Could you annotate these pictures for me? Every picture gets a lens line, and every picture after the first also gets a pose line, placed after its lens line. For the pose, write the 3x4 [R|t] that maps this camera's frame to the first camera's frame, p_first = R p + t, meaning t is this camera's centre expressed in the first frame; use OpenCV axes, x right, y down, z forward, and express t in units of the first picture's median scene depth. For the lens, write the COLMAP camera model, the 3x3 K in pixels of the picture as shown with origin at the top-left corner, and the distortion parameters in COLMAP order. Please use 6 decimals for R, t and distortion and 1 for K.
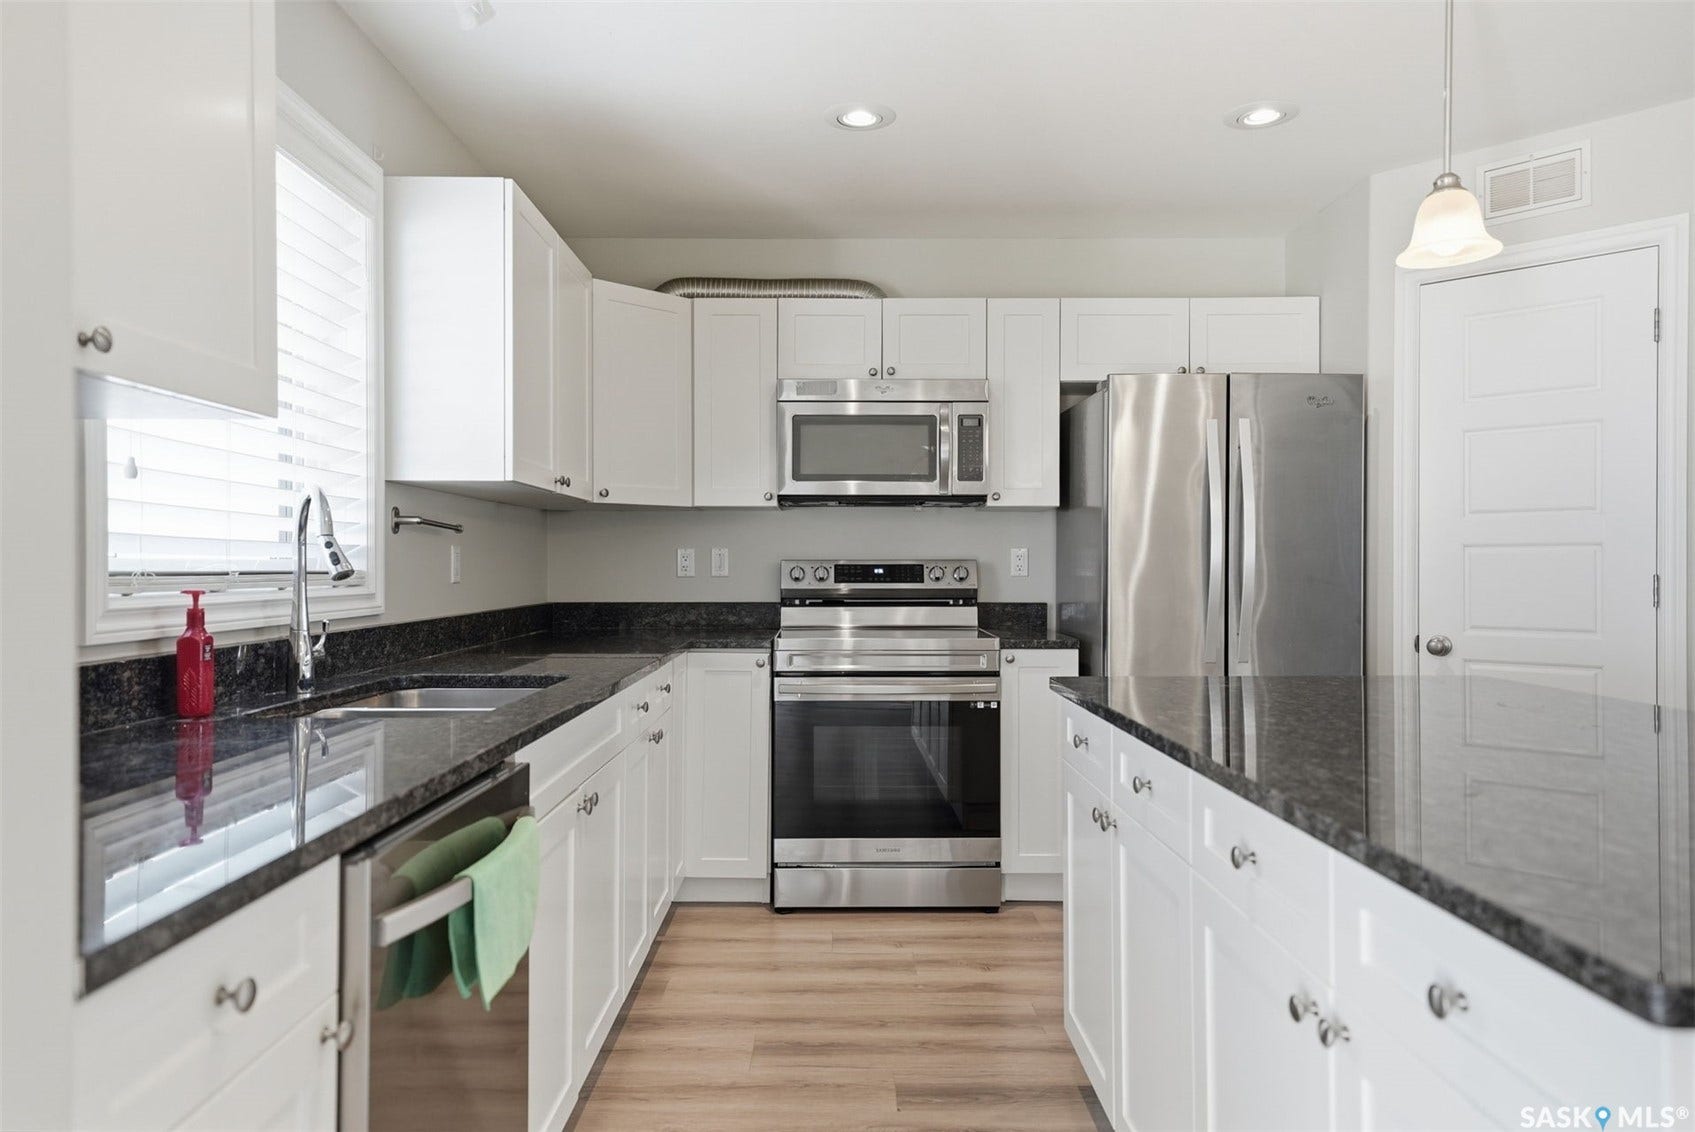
lens RADIAL K [[1125.9, 0, 833.8], [0, 1125.9, 558.3], [0, 0, 1]] dist [0.036316, 0.000755]
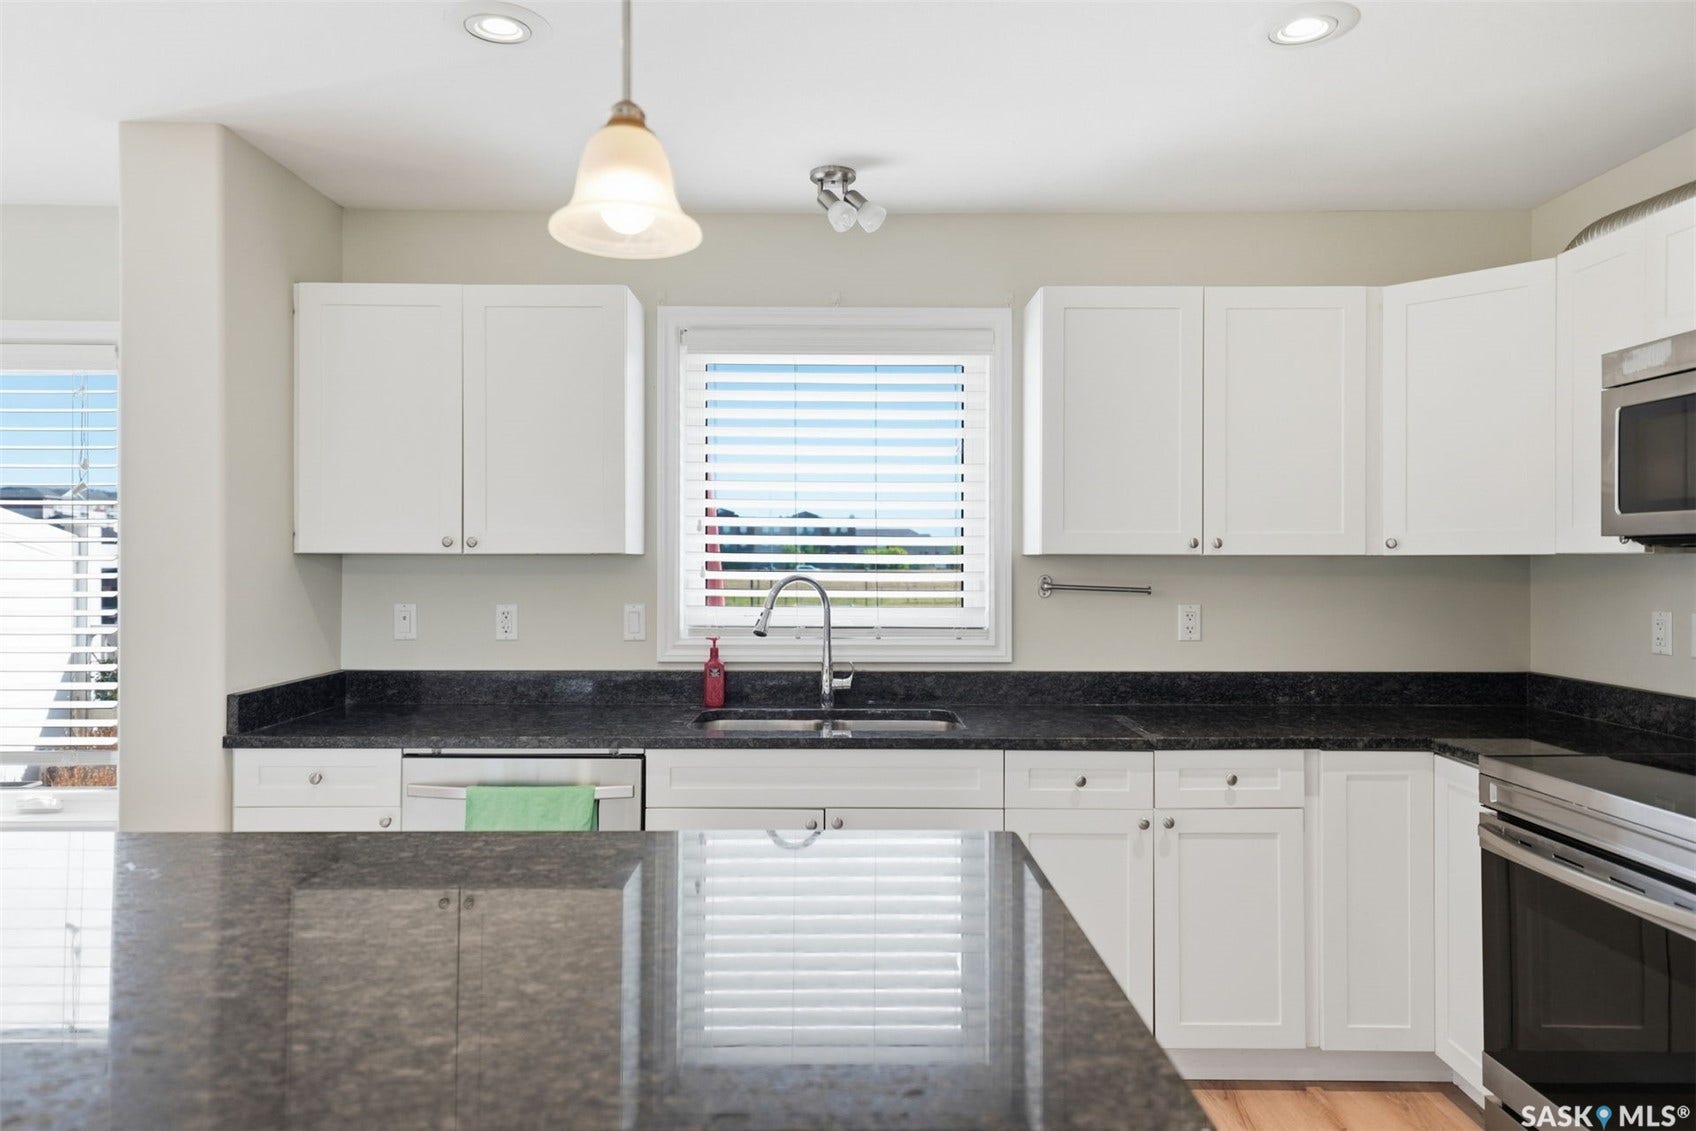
lens RADIAL K [[1126.6, 0, 834.3], [0, 1126.6, 557.8], [0, 0, 1]] dist [0.036316, 0.000755]
pose [[0.009647, -0.002148, -0.999951, 0.600649], [0.004608, 0.999987, -0.002103, -0.045917], [0.999943, -0.004587, 0.009657, 0.561737]]
